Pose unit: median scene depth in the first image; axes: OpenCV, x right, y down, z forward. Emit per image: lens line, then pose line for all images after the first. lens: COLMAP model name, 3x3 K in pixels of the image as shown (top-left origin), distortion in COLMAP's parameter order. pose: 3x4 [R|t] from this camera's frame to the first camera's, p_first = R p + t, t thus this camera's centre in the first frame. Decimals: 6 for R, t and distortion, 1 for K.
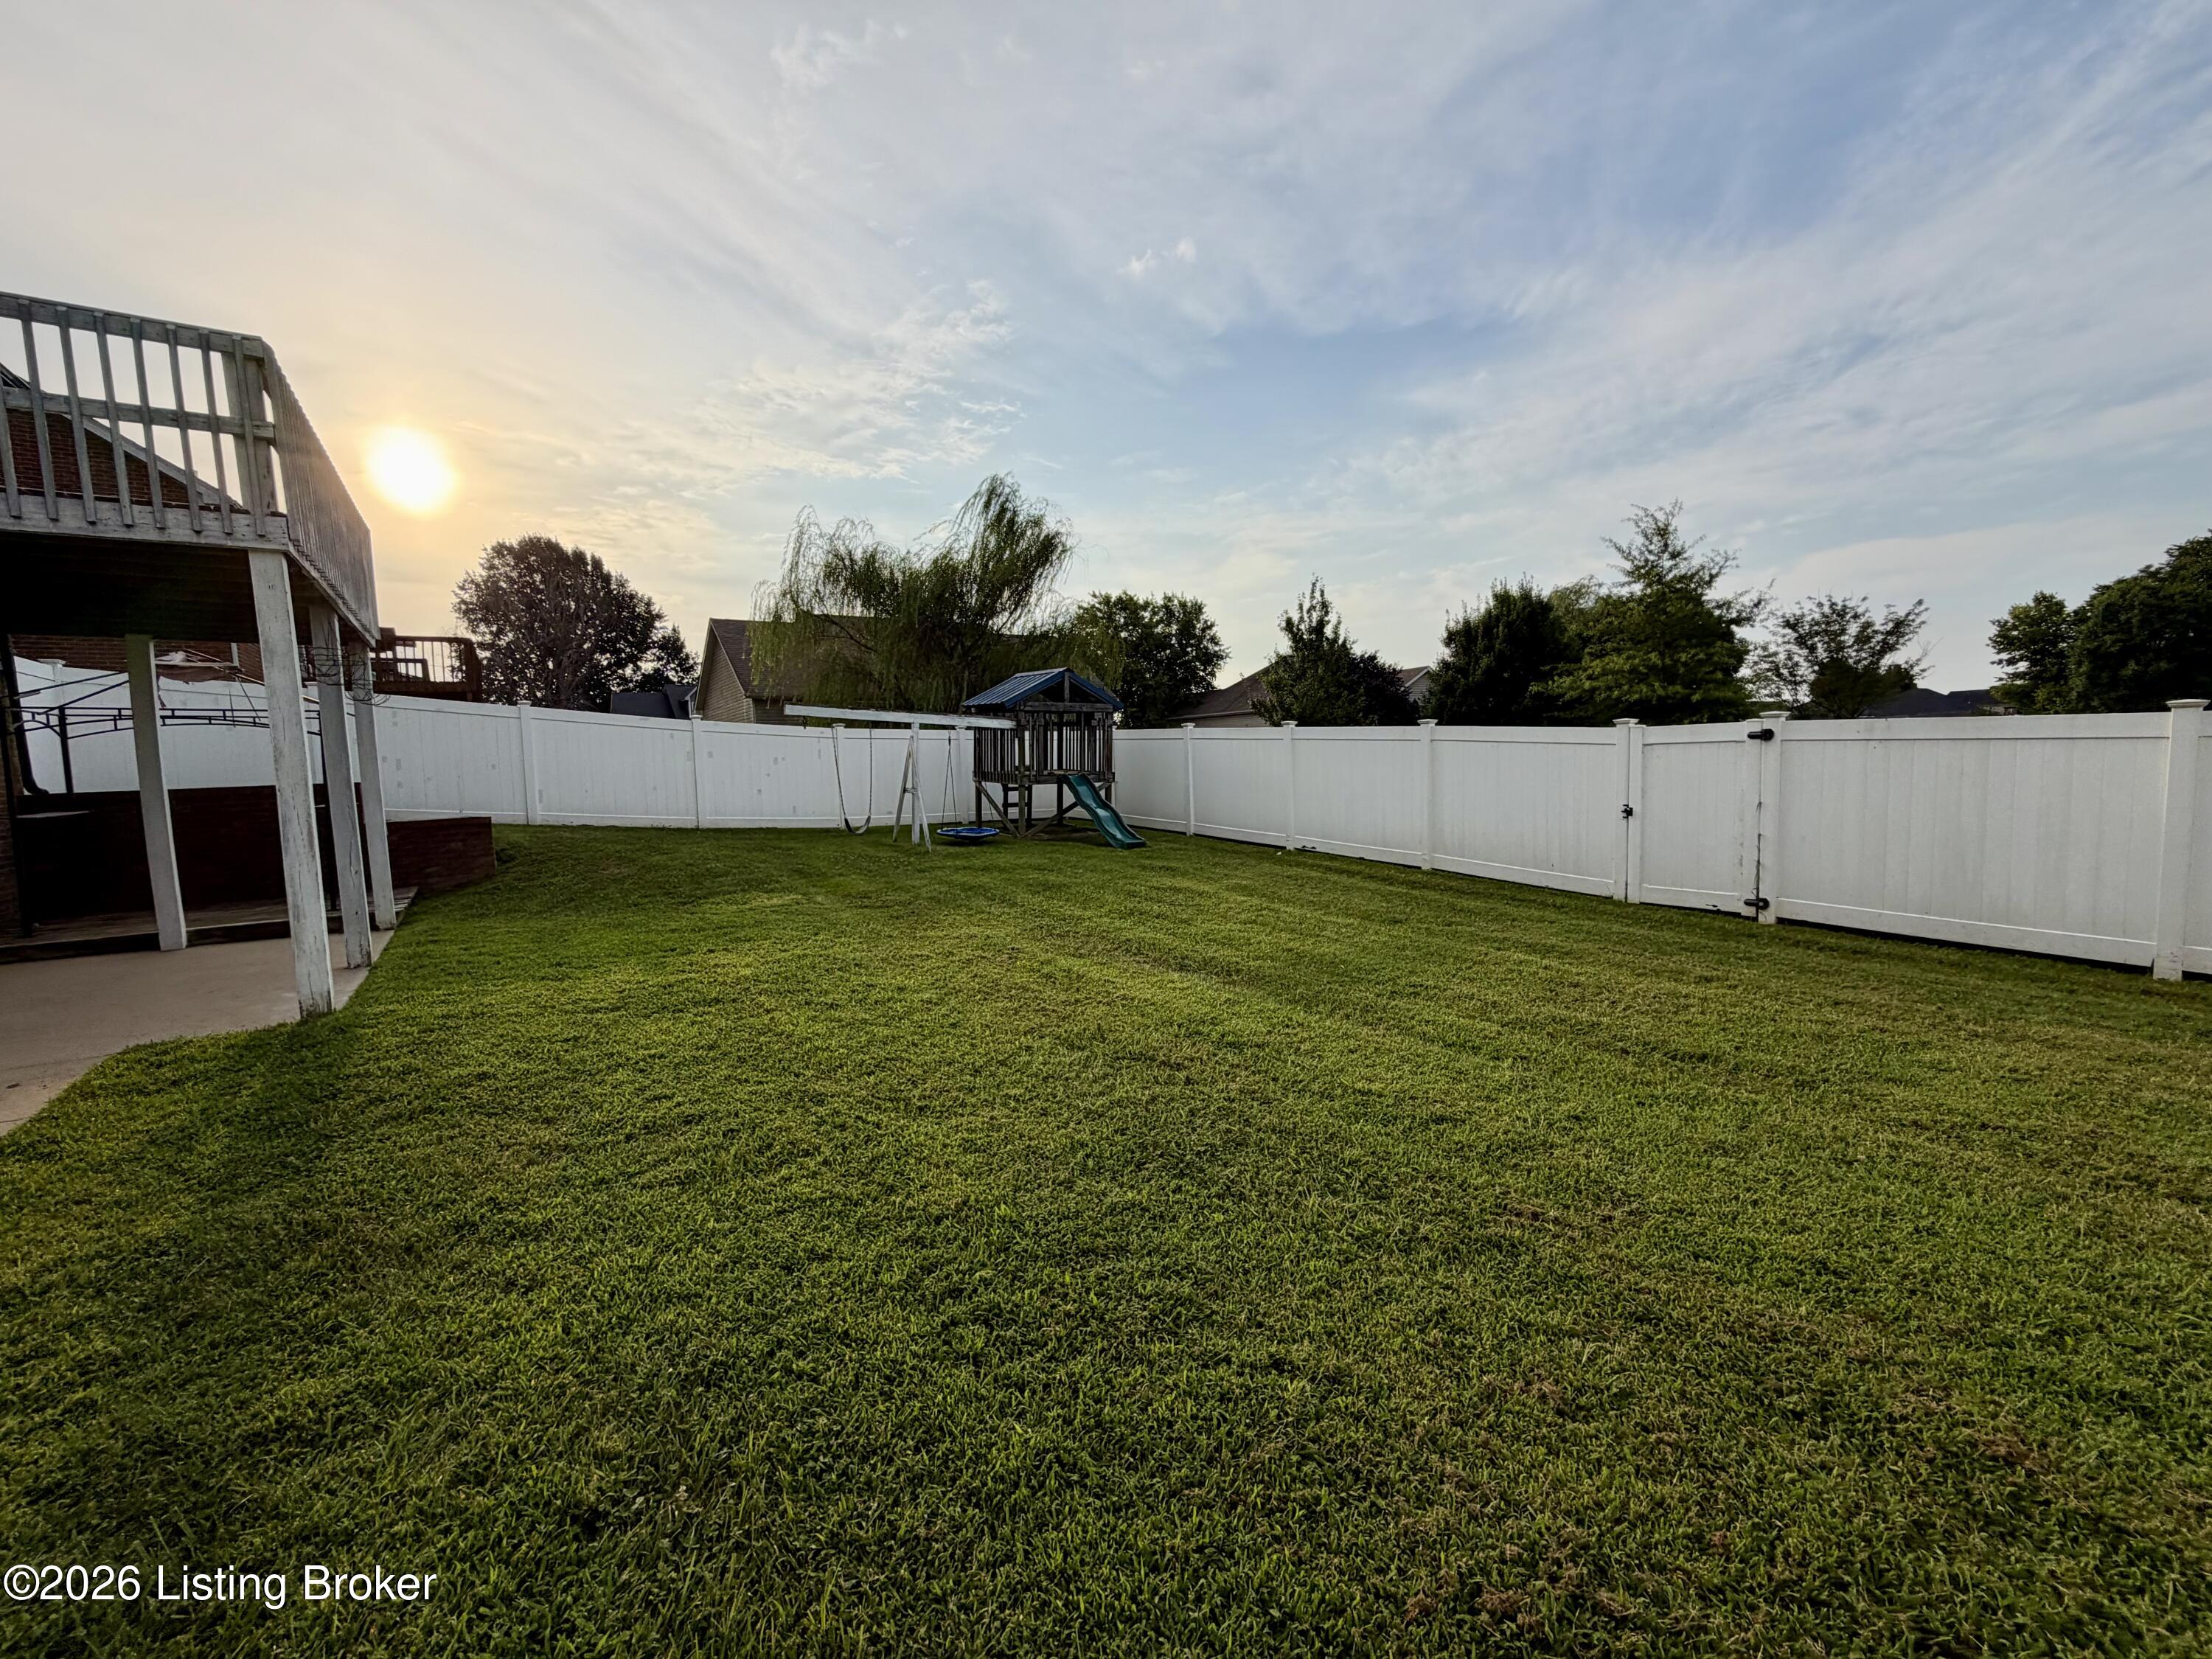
lens RADIAL K [[892.9, 0, 1099.5], [0, 892.9, 800.5], [0, 0, 1]] dist [0.000434, 0.000251]
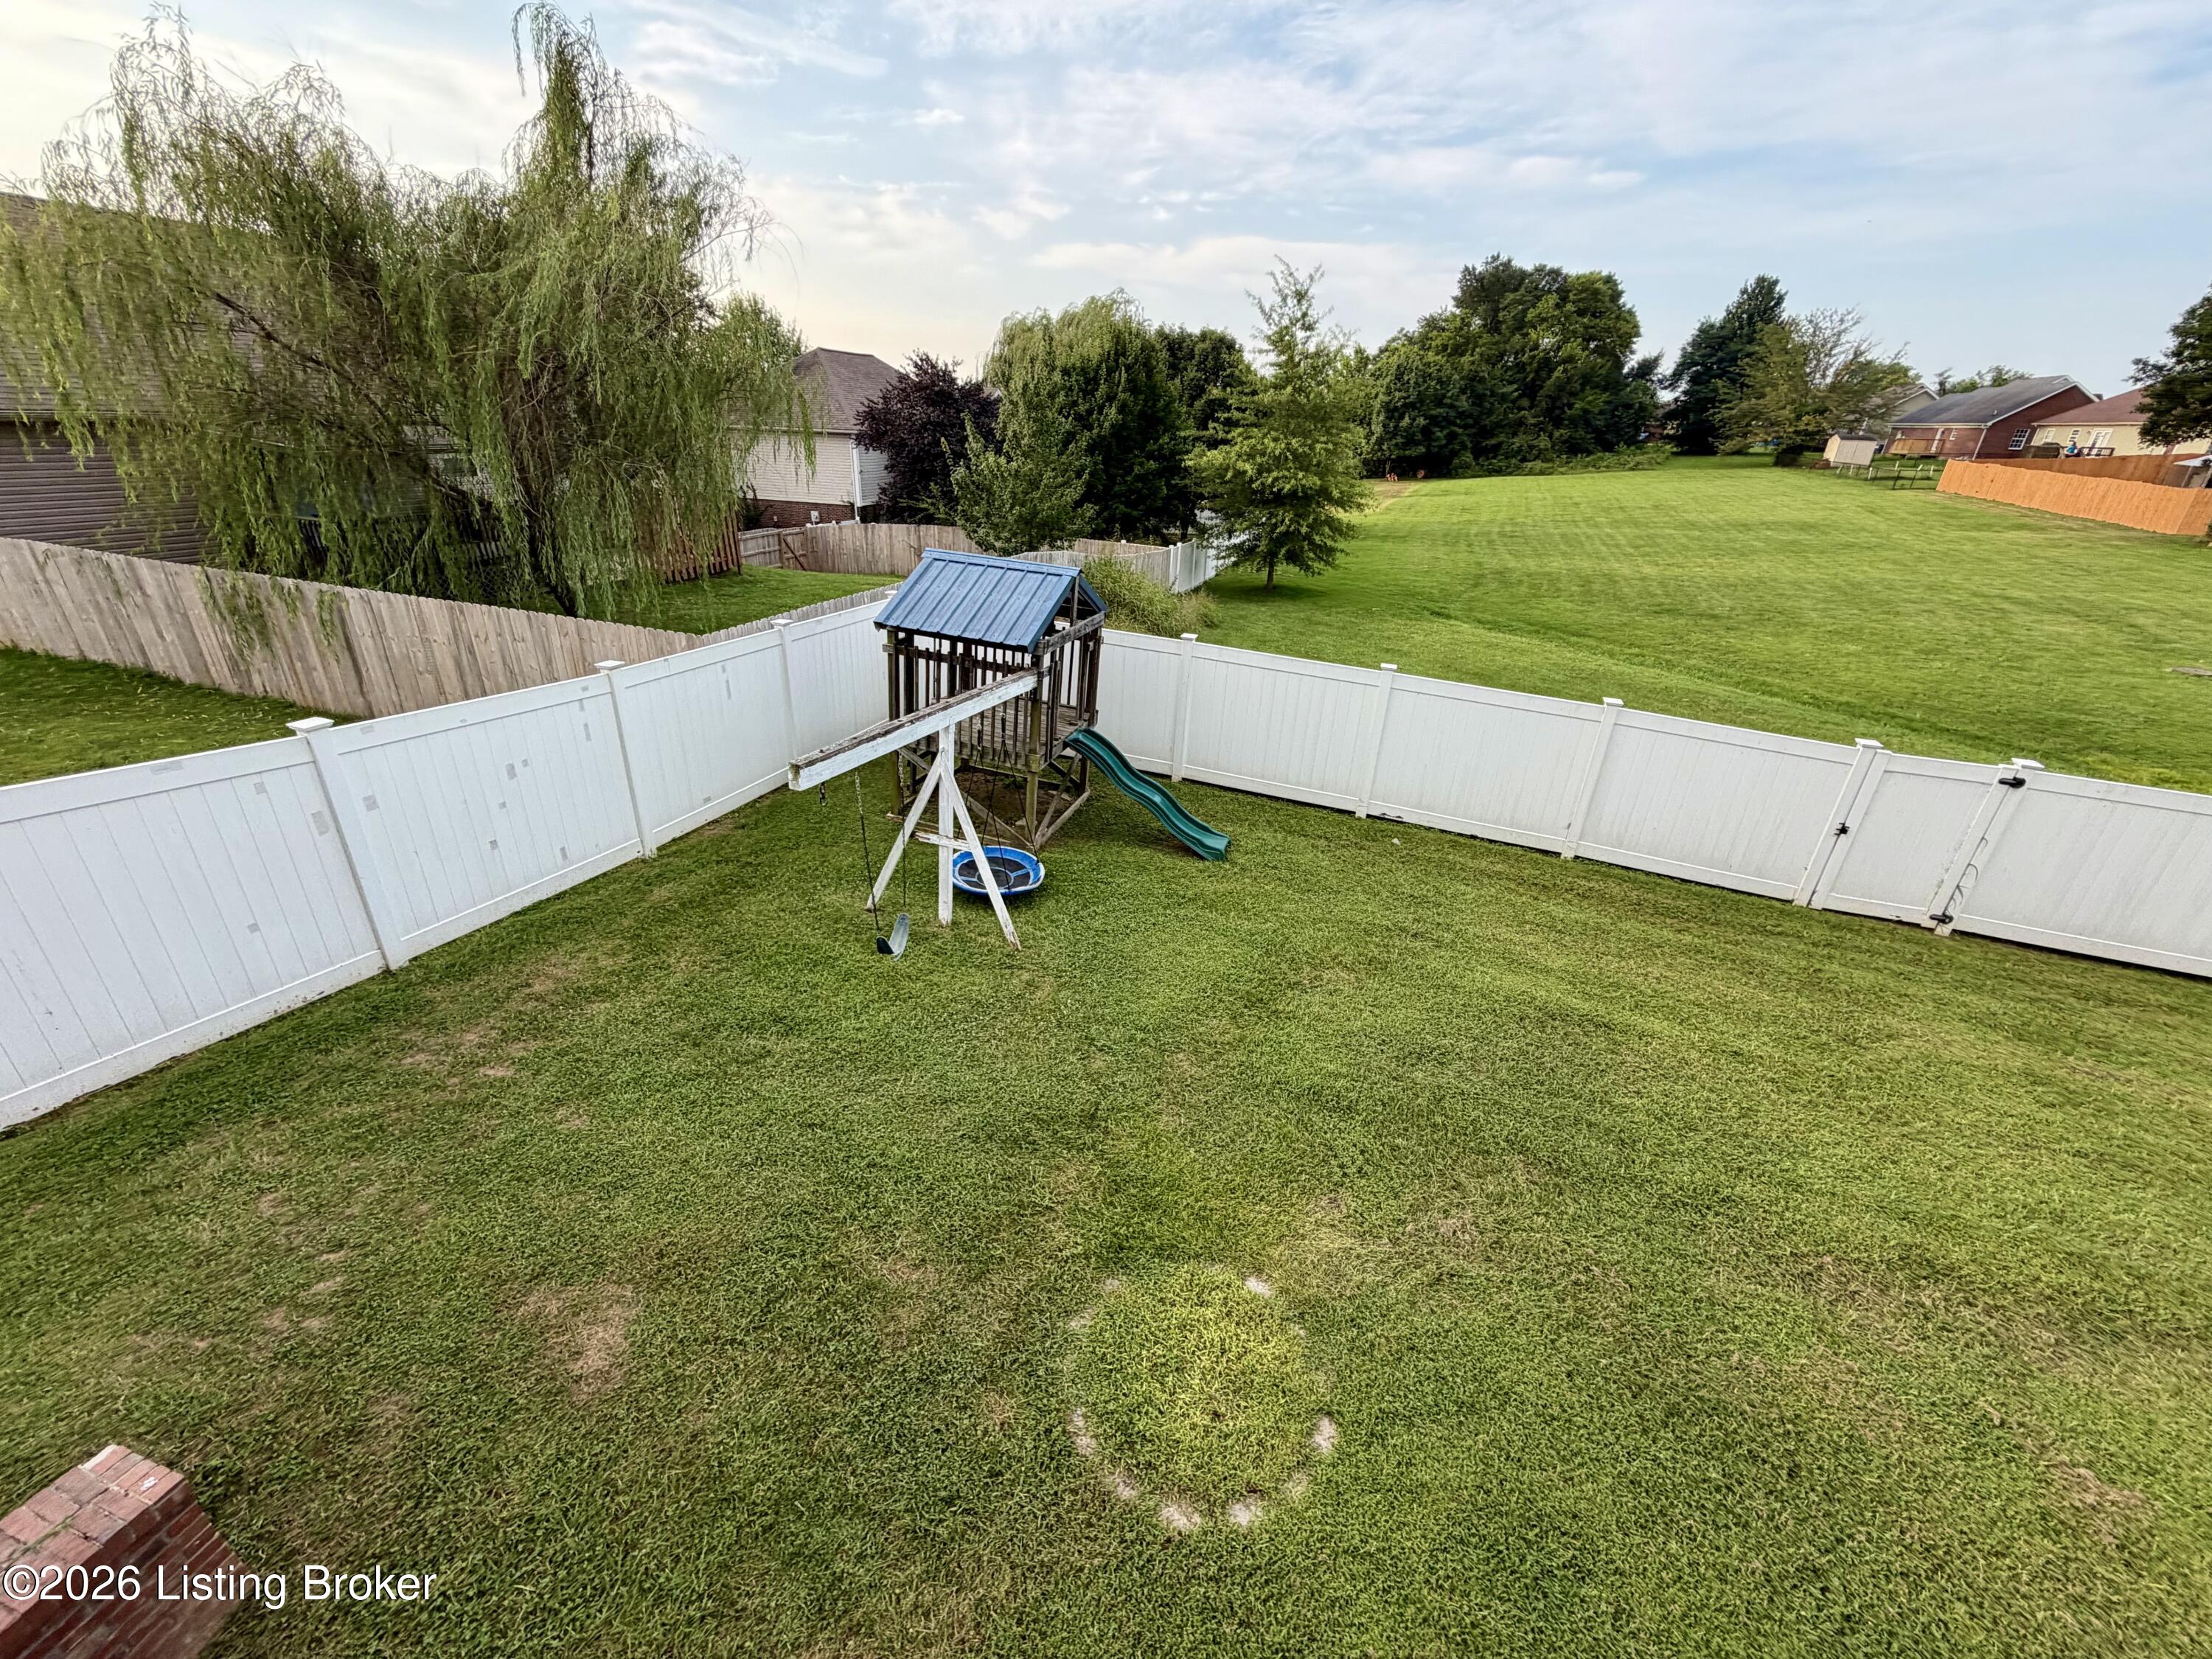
lens RADIAL K [[883.7, 0, 1100.5], [0, 883.7, 829.1], [0, 0, 1]] dist [-0.002032, 0.000591]
pose [[0.792229, -0.197624, 0.577338, -0.173233], [-0.036046, 0.929300, 0.367564, -0.085109], [-0.609159, -0.312005, 0.729094, 0.199703]]
